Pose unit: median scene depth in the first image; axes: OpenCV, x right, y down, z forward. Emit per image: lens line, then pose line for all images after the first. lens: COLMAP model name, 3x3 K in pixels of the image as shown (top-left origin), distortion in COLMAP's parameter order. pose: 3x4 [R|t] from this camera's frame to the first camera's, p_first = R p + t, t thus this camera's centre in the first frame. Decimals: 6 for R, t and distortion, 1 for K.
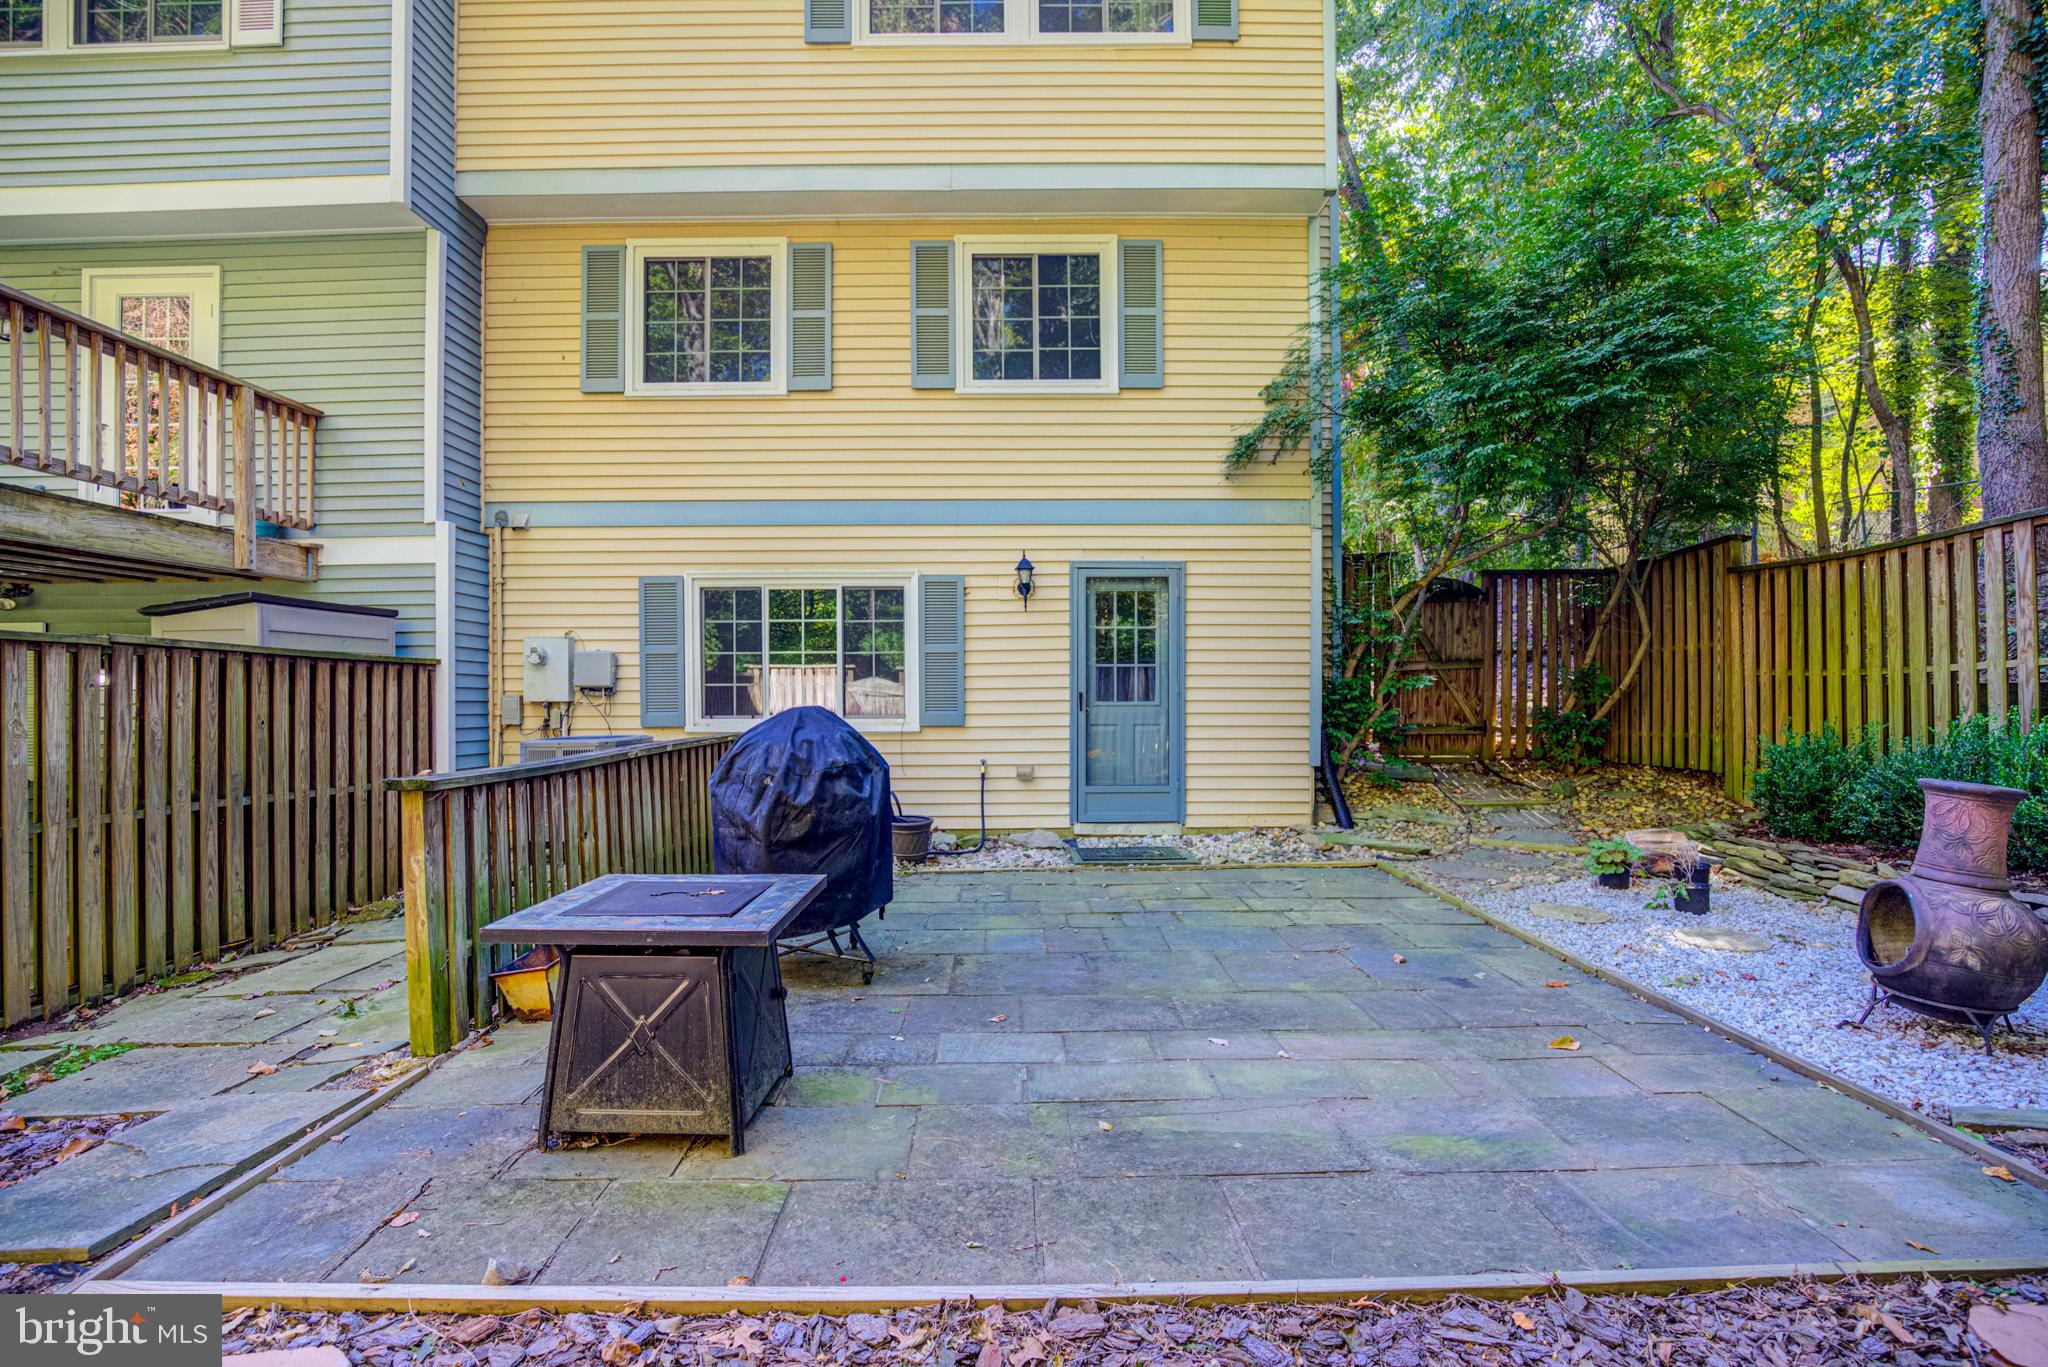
lens RADIAL K [[954.0, 0, 1024.0], [0, 954.0, 683.5], [0, 0, 1]] dist [-0.031374, 0.000040]
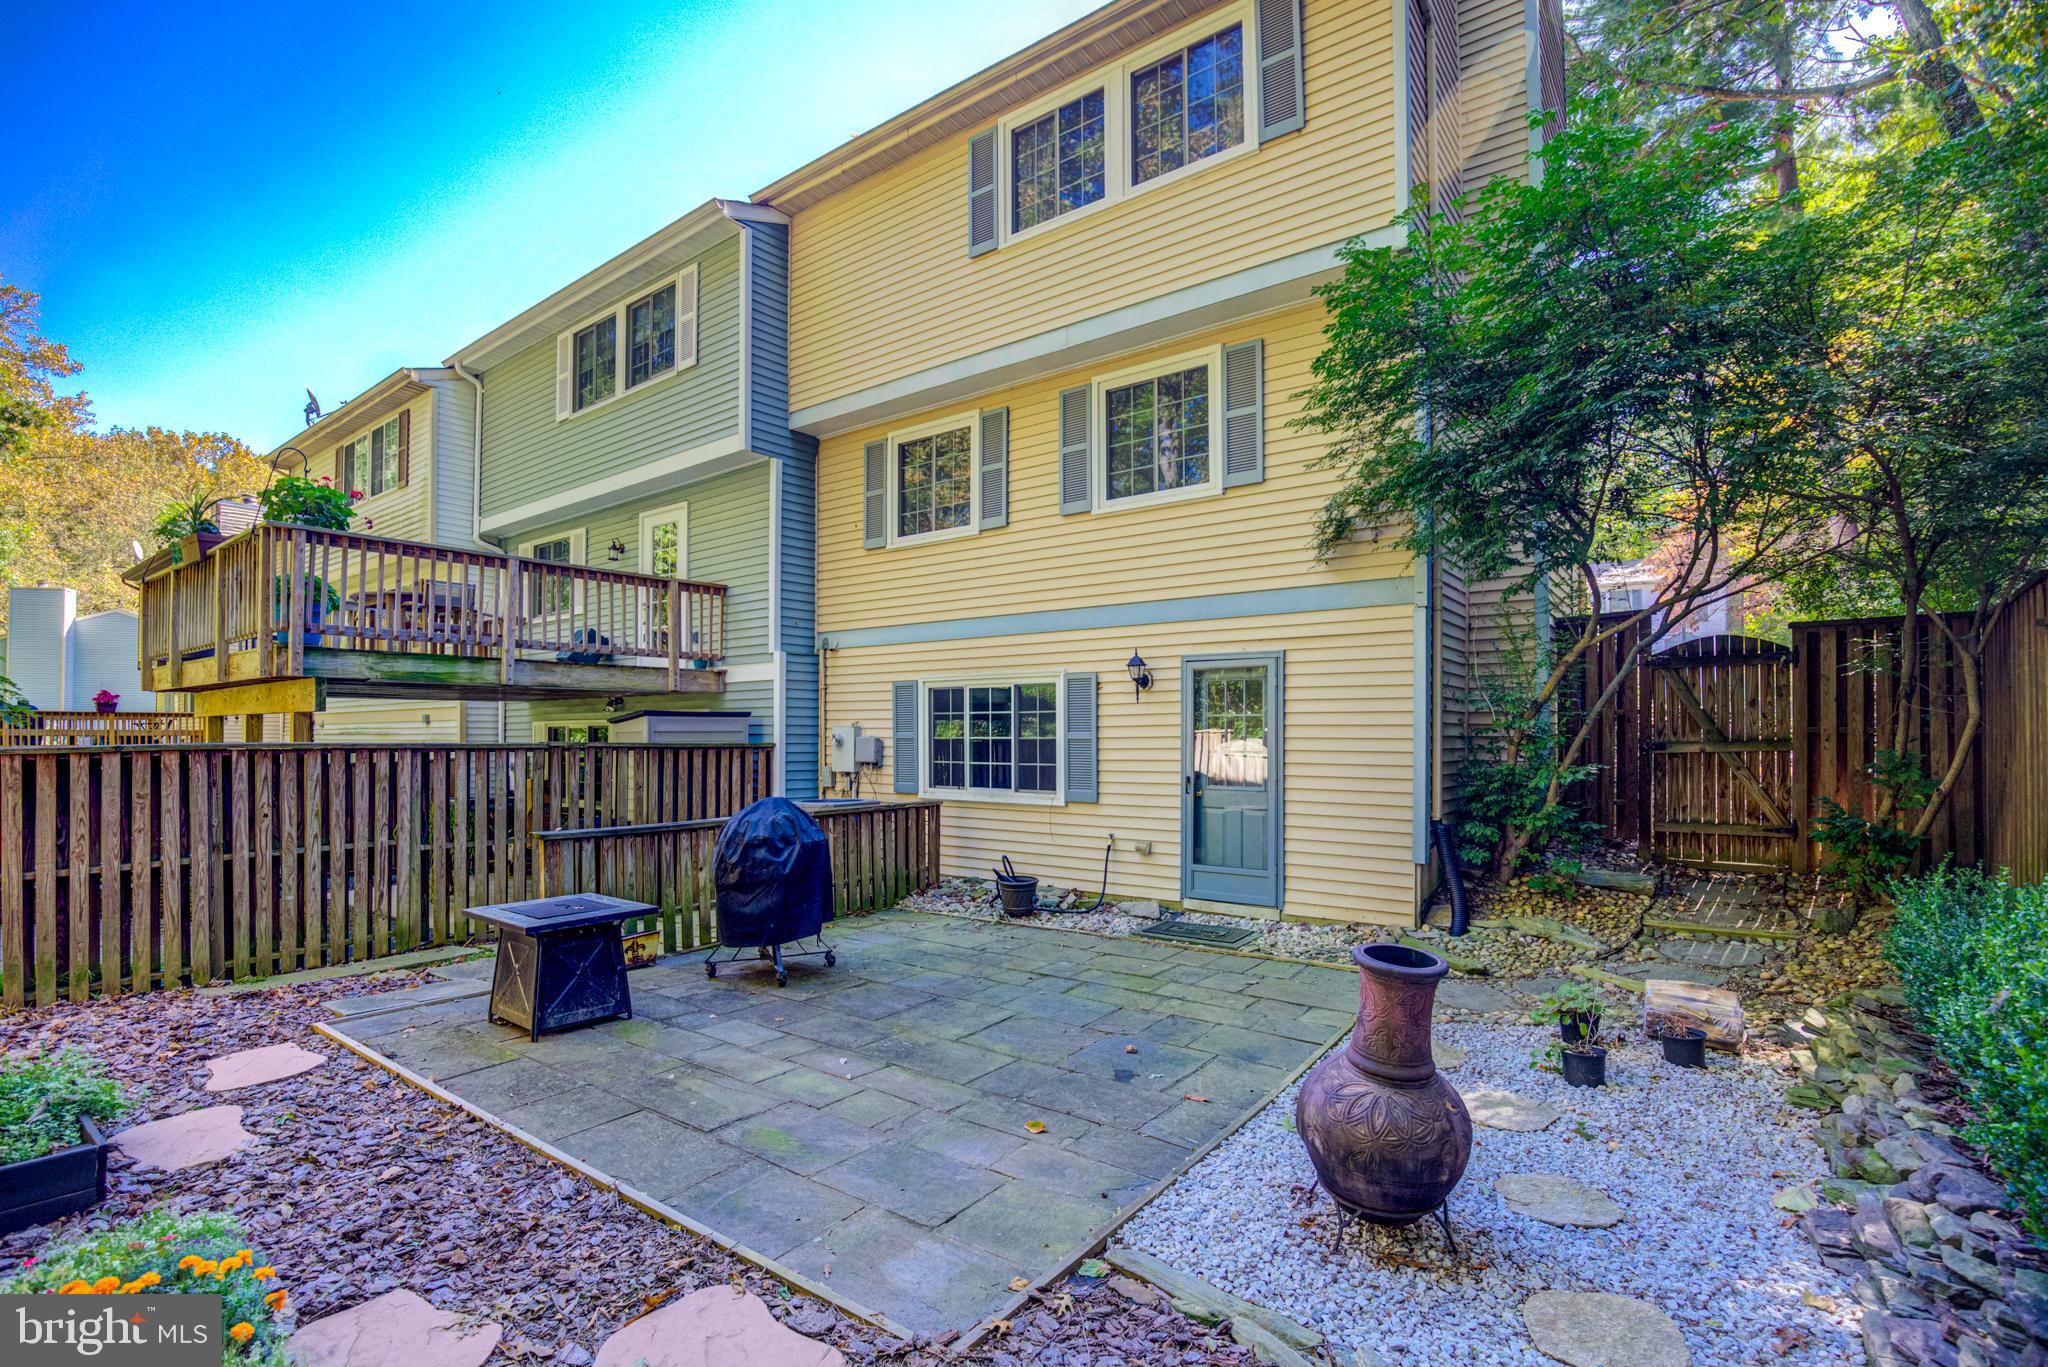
lens RADIAL K [[962.1, 0, 1018.3], [0, 962.1, 712.8], [0, 0, 1]] dist [-0.034637, -0.000333]
pose [[0.790873, -0.009526, -0.611906, 0.574805], [0.002529, 0.999921, -0.012297, -0.050504], [0.611975, 0.008178, 0.790835, 0.023635]]
